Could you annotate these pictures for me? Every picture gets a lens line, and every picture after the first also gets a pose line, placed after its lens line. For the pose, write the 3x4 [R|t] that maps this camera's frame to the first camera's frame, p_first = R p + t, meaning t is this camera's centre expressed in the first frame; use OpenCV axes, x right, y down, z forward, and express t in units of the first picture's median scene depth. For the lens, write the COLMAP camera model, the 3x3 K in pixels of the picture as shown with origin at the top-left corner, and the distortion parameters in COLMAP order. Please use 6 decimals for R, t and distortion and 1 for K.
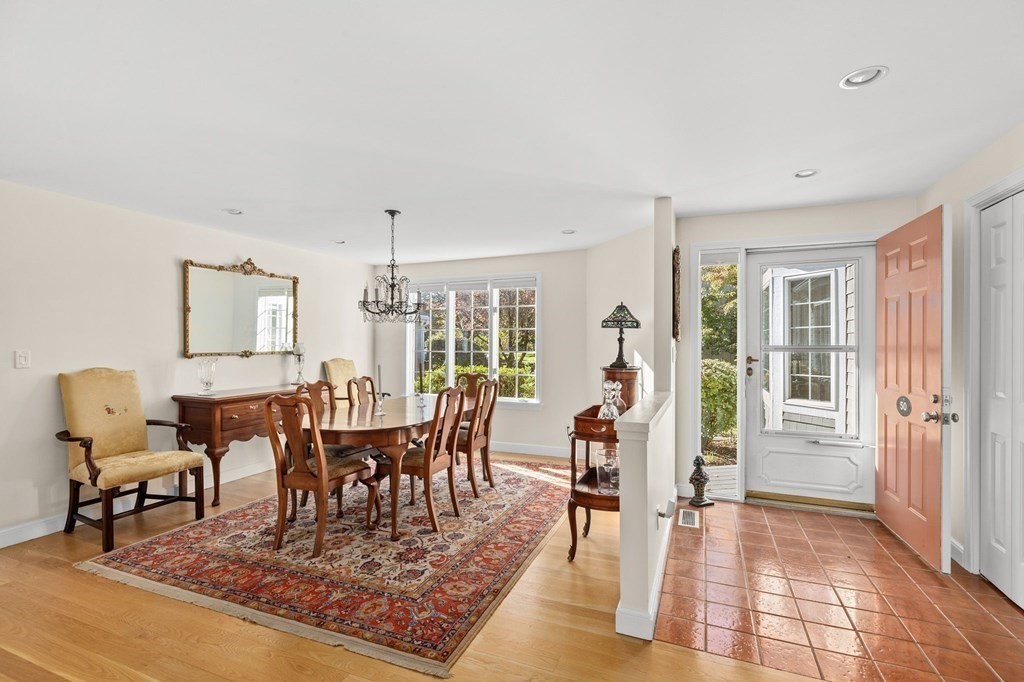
lens RADIAL K [[472.8, 0, 506.6], [0, 472.8, 344.0], [0, 0, 1]] dist [-0.001659, -0.000194]
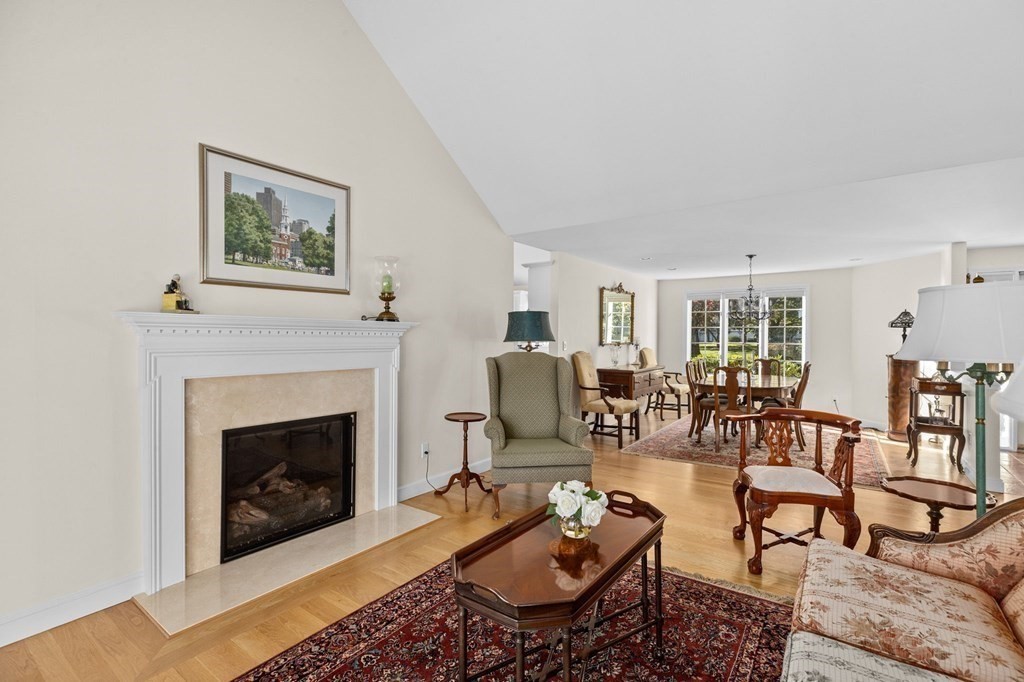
lens RADIAL K [[472.8, 0, 506.6], [0, 472.8, 344.0], [0, 0, 1]] dist [-0.001659, -0.000194]
pose [[0.975849, 0.006335, -0.218353, -0.694514], [-0.003075, 0.999879, 0.015267, -0.002573], [0.218423, -0.014226, 0.975750, -0.735269]]
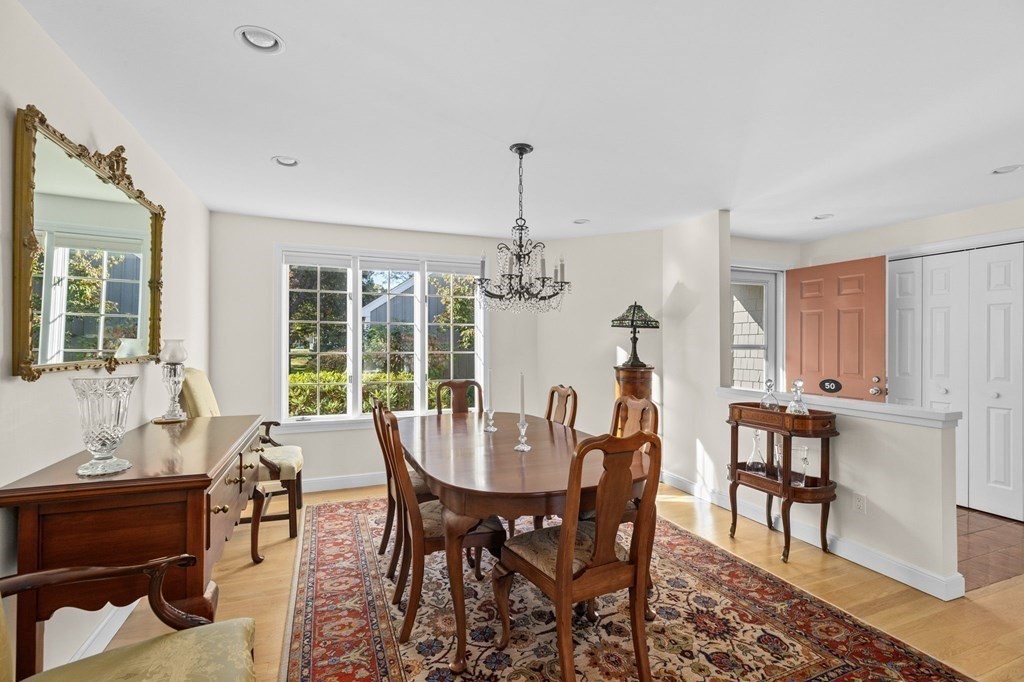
lens RADIAL K [[467.4, 0, 512.0], [0, 467.4, 341.0], [0, 0, 1]] dist [-0.004206, 0.001745]
pose [[0.708823, 0.006981, 0.705352, -0.720139], [-0.002005, 0.999967, -0.007882, 0.003526], [-0.705384, 0.004172, 0.708813, 0.529341]]
